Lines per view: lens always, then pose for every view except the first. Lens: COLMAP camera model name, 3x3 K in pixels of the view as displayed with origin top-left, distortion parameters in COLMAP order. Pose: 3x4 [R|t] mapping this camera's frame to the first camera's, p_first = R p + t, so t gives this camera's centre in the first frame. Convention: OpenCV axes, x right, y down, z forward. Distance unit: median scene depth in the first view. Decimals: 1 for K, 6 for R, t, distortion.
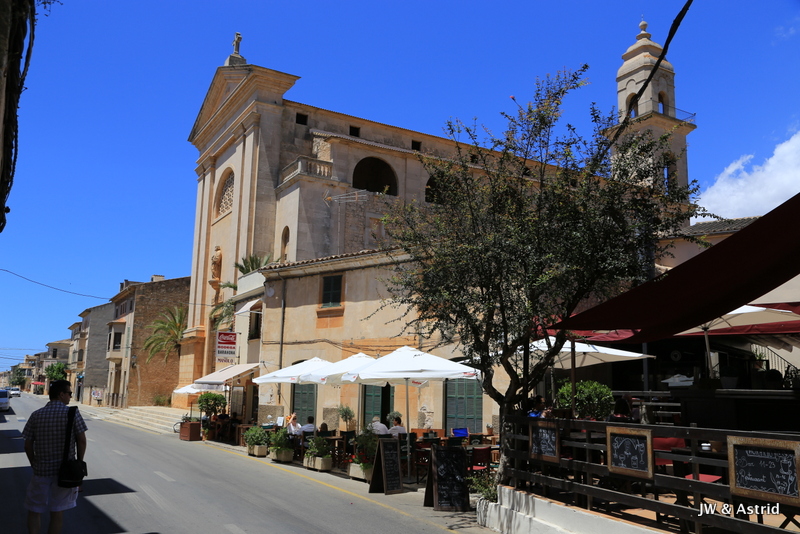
lens RADIAL K [[718.8, 0, 400.0], [0, 718.8, 267.0], [0, 0, 1]] dist [-0.002252, -0.000962]
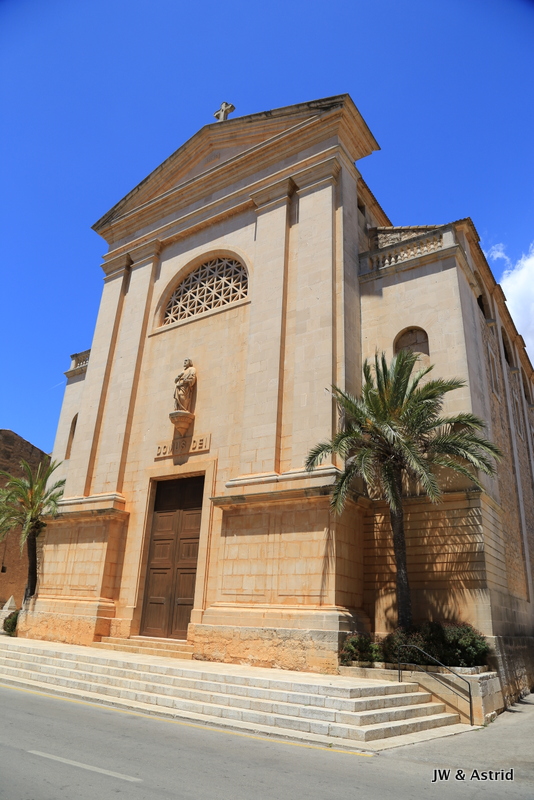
lens RADIAL K [[541.2, 0, 267.0], [0, 541.2, 400.0], [0, 0, 1]] dist [-0.058003, -0.000646]
pose [[0.896540, 0.190762, 0.399783, -0.353627], [-0.105602, 0.968542, -0.225333, 0.093934], [-0.430191, 0.159802, 0.888481, 0.548273]]
